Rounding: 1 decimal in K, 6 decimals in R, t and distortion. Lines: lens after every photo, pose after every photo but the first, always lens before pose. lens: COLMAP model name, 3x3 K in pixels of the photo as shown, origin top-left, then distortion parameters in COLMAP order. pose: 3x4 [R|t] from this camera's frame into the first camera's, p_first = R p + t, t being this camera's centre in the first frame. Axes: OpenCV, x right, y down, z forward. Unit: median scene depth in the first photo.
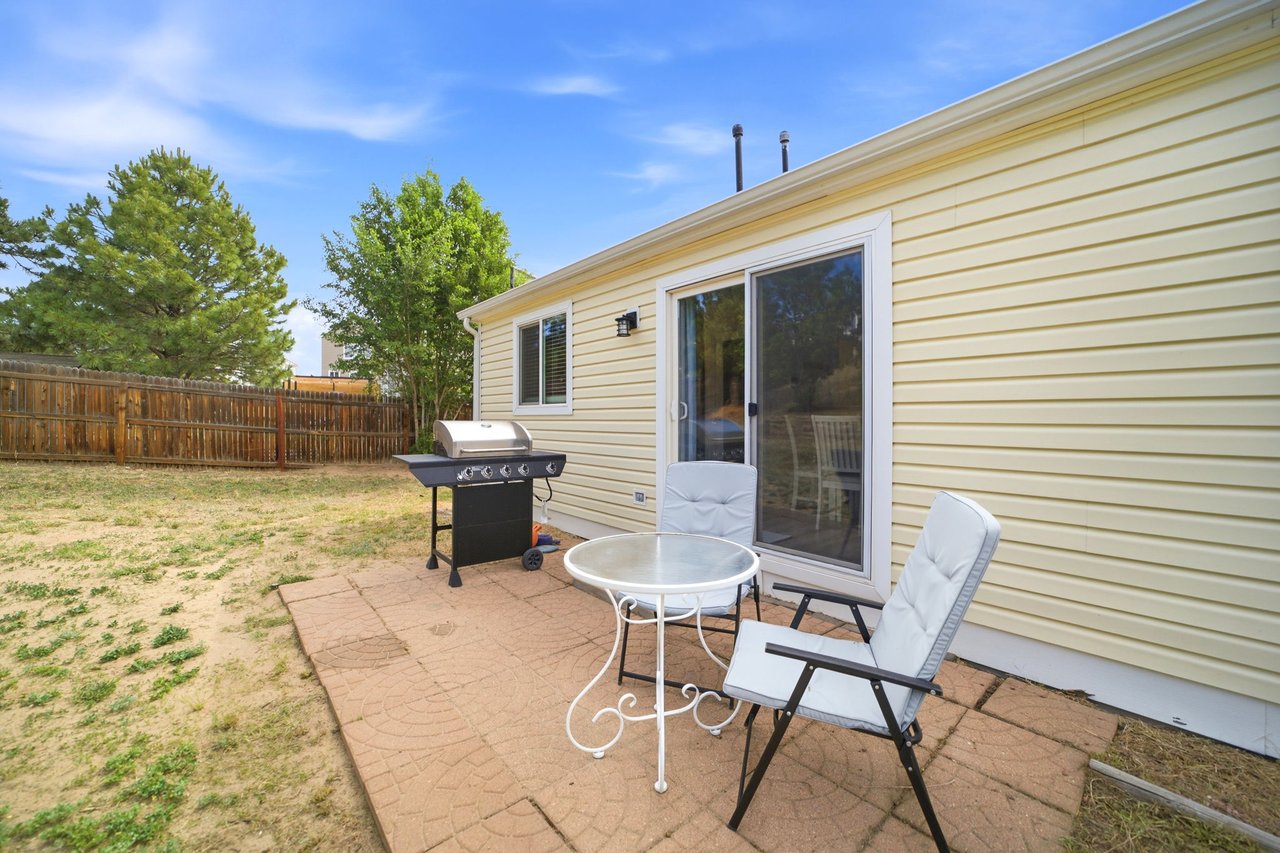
lens RADIAL K [[505.1, 0, 642.9], [0, 505.1, 420.7], [0, 0, 1]] dist [-0.042059, 0.010698]
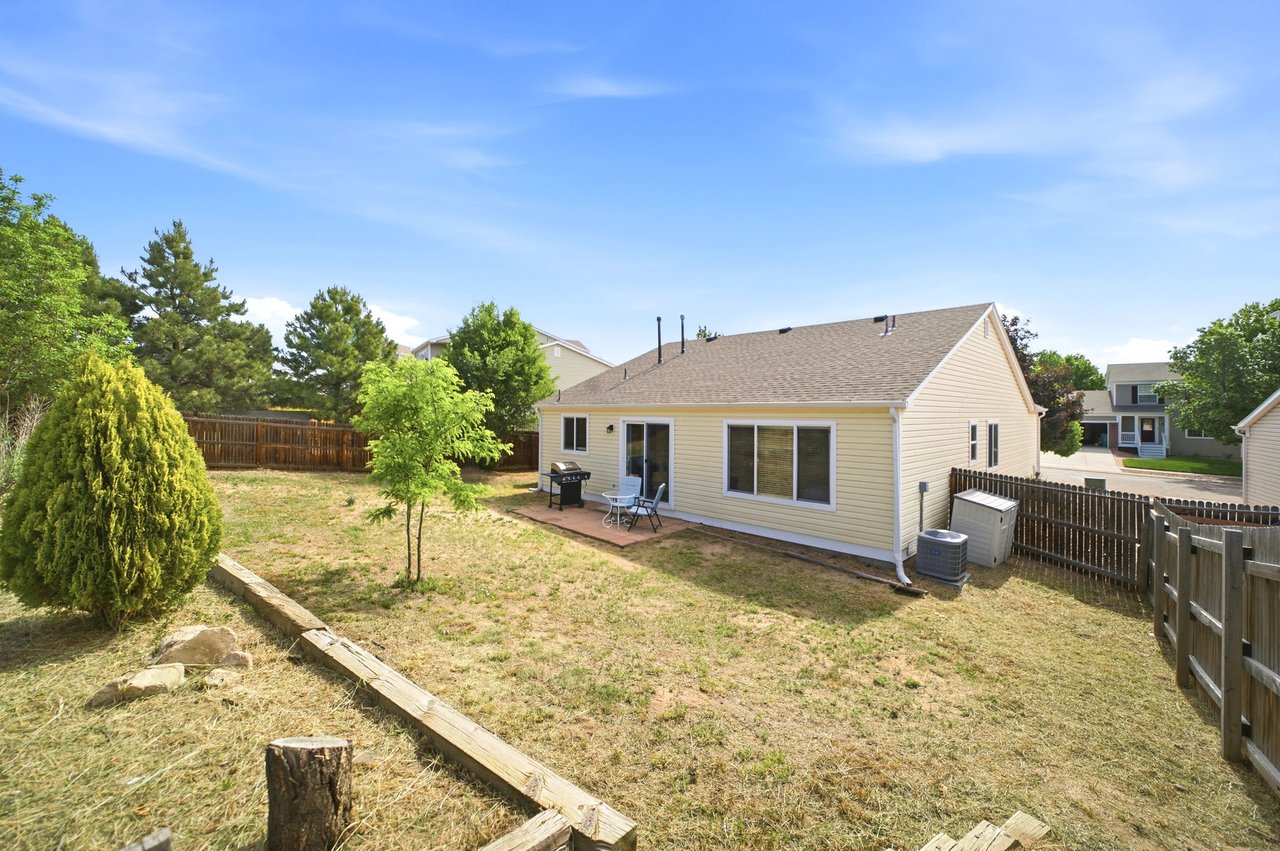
lens RADIAL K [[505.1, 0, 642.9], [0, 505.1, 419.7], [0, 0, 1]] dist [-0.042059, 0.010698]
pose [[0.998212, 0.004307, 0.059614, -0.007451], [-0.005114, 0.999897, 0.013385, -0.152909], [-0.059551, -0.013666, 0.998132, -1.079533]]
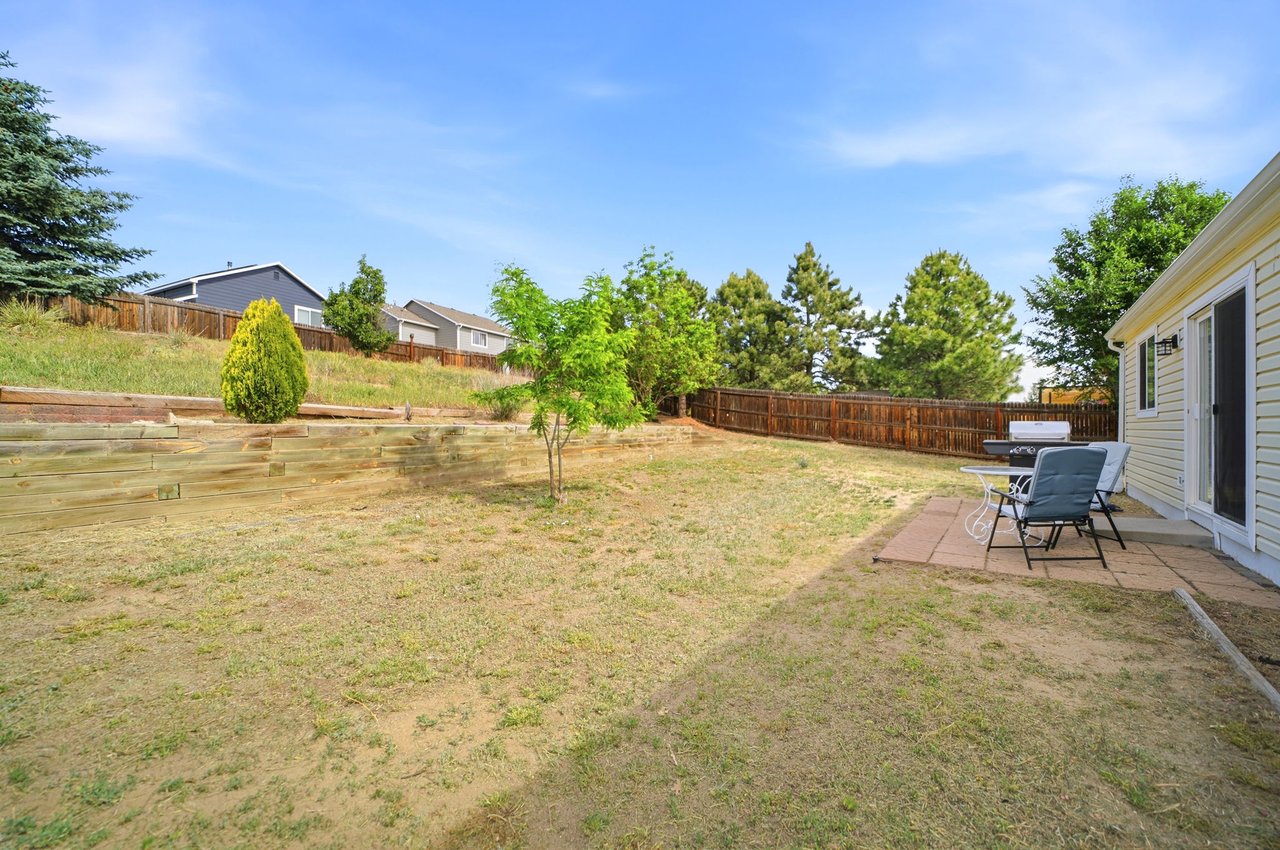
lens RADIAL K [[505.1, 0, 642.9], [0, 505.1, 419.2], [0, 0, 1]] dist [-0.042059, 0.010698]
pose [[0.210464, -0.016995, -0.977454, 0.471693], [-0.004656, 0.999820, -0.018387, 0.013601], [0.977591, 0.008421, 0.210347, -0.297401]]
